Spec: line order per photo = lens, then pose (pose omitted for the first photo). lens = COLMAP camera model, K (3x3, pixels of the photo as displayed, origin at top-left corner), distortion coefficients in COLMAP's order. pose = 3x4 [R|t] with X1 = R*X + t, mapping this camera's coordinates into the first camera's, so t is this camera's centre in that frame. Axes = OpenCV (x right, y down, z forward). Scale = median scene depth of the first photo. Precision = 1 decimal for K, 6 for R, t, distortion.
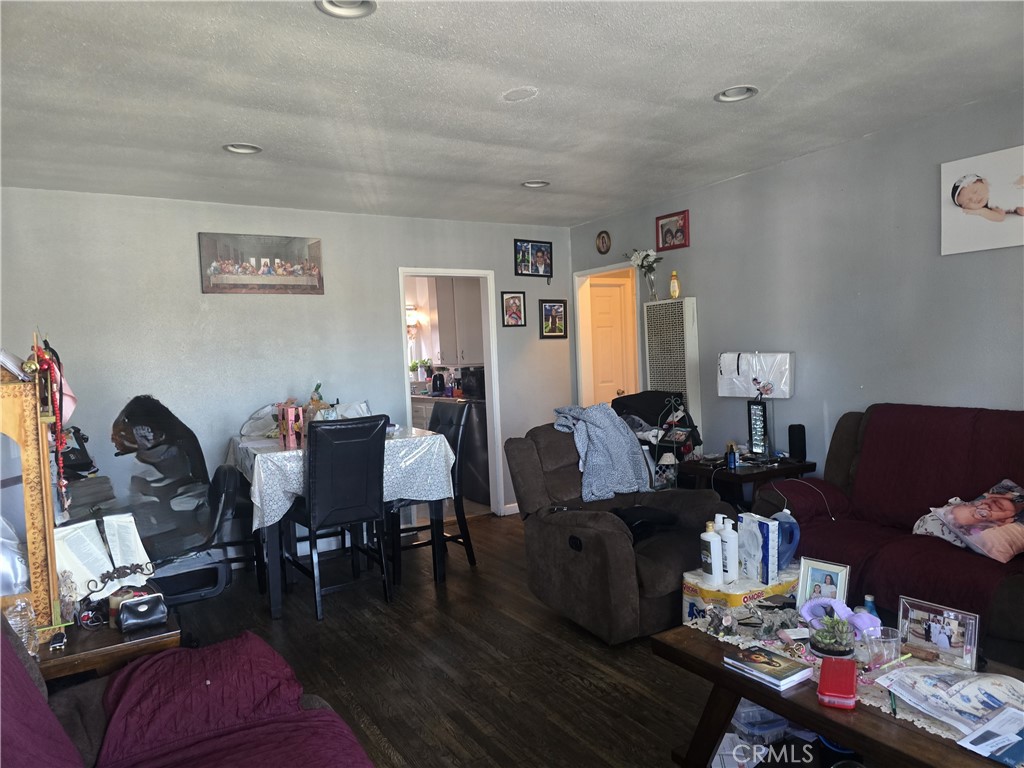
lens RADIAL K [[705.2, 0, 512.5], [0, 705.2, 385.9], [0, 0, 1]] dist [0.002623, 0.000190]
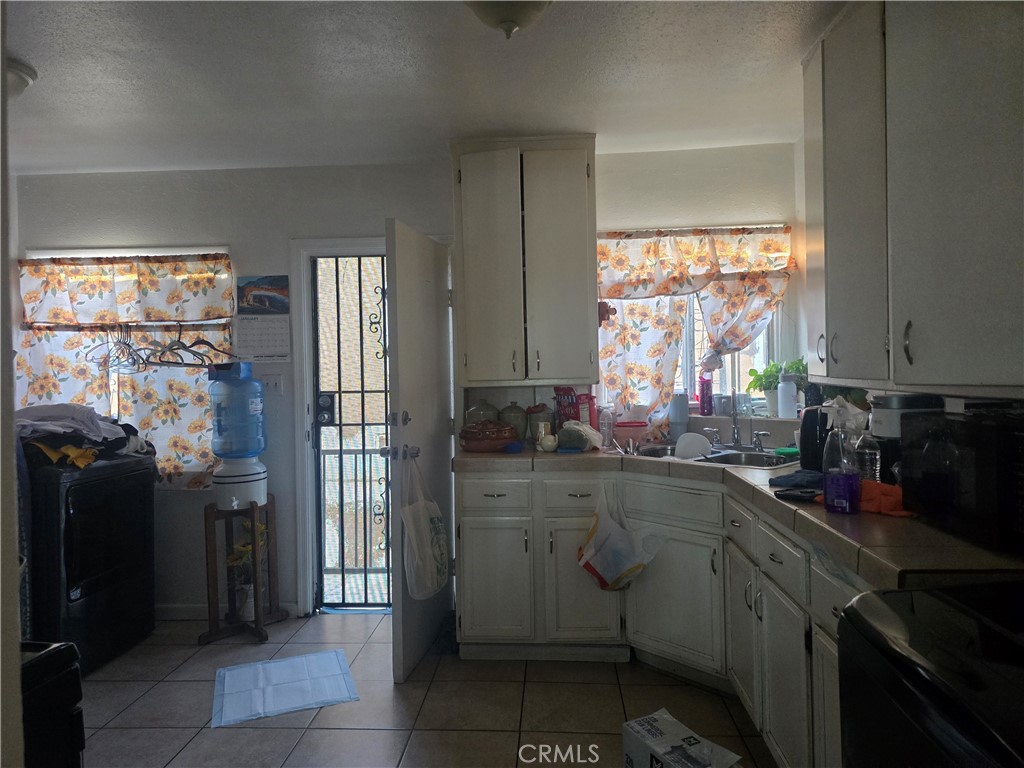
lens RADIAL K [[705.2, 0, 512.1], [0, 705.2, 380.8], [0, 0, 1]] dist [0.002623, 0.000190]
pose [[0.821693, 0.038804, -0.568608, -0.044817], [-0.041569, 0.999103, 0.008112, -0.026889], [0.568412, 0.016971, 0.822569, 0.714159]]
